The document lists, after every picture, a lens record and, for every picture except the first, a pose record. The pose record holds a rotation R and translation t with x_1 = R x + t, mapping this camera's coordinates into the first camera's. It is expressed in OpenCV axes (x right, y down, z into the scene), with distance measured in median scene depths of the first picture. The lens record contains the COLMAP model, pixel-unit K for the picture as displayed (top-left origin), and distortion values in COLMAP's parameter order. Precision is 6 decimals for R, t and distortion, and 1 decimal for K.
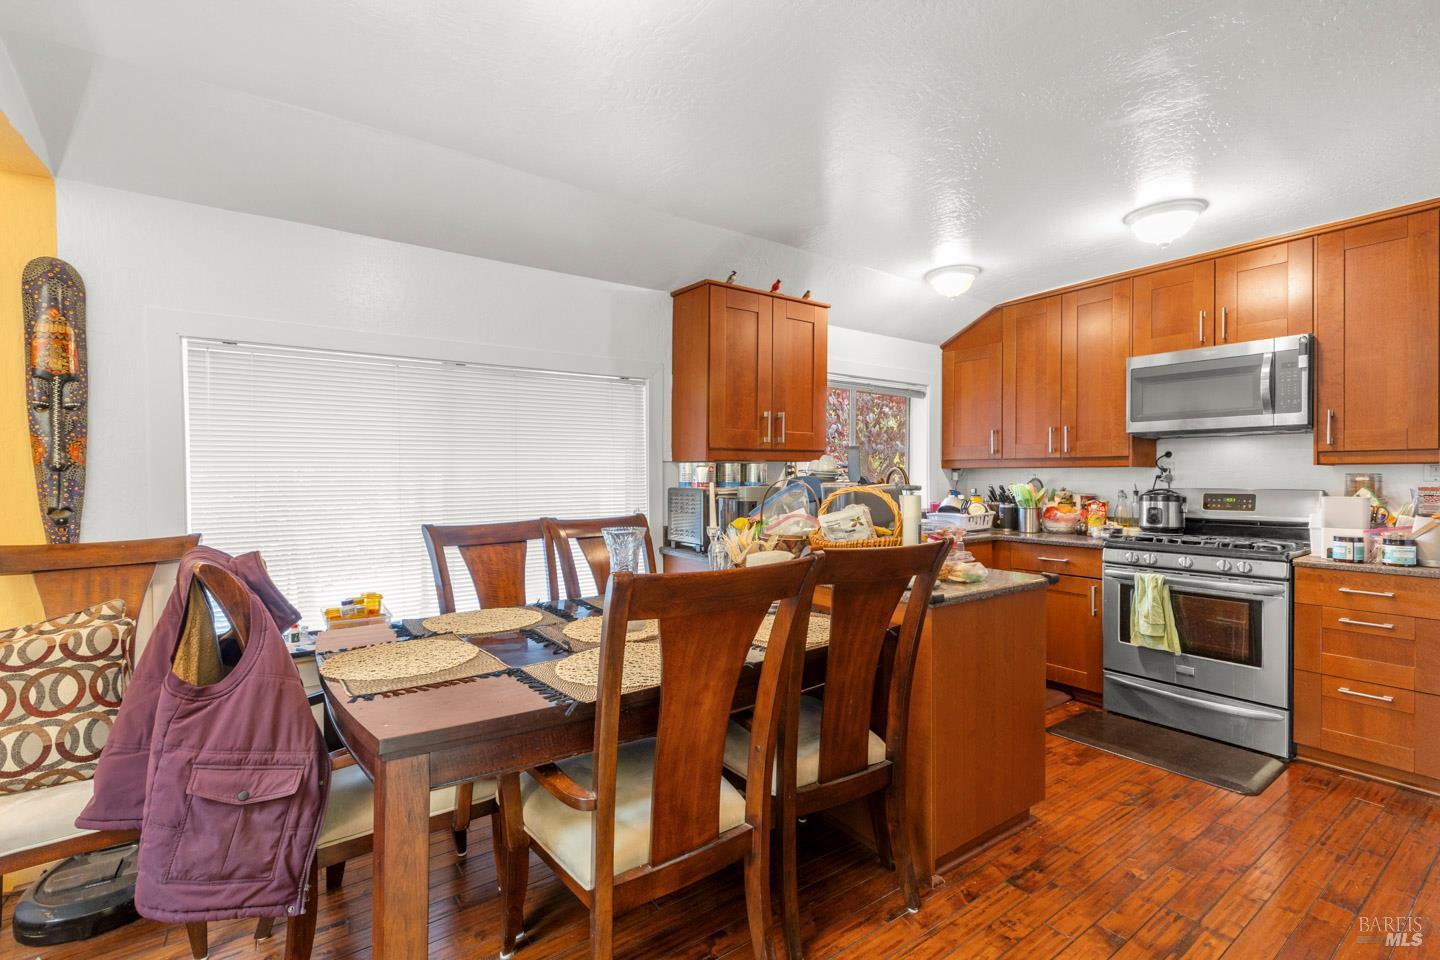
lens RADIAL K [[652.1, 0, 726.3], [0, 652.1, 481.9], [0, 0, 1]] dist [0.018887, -0.006197]
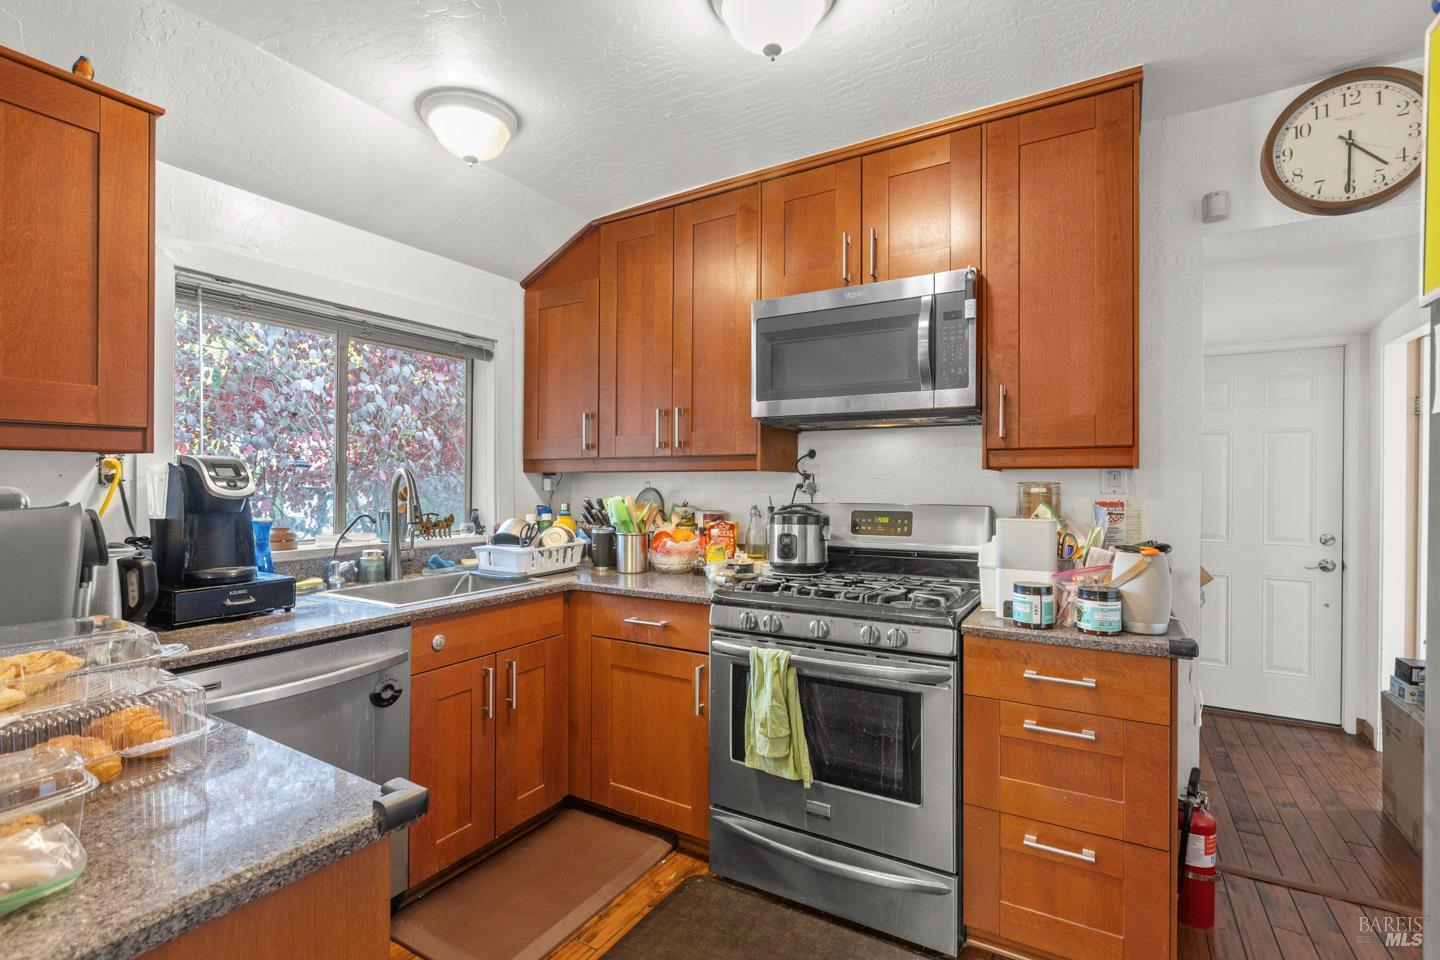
lens RADIAL K [[652.1, 0, 726.3], [0, 652.1, 481.9], [0, 0, 1]] dist [0.018887, -0.006197]
pose [[0.922283, 0.004716, 0.386487, 0.376023], [-0.000303, 0.999934, -0.011479, -0.005162], [-0.386516, 0.010469, 0.922223, 0.464172]]
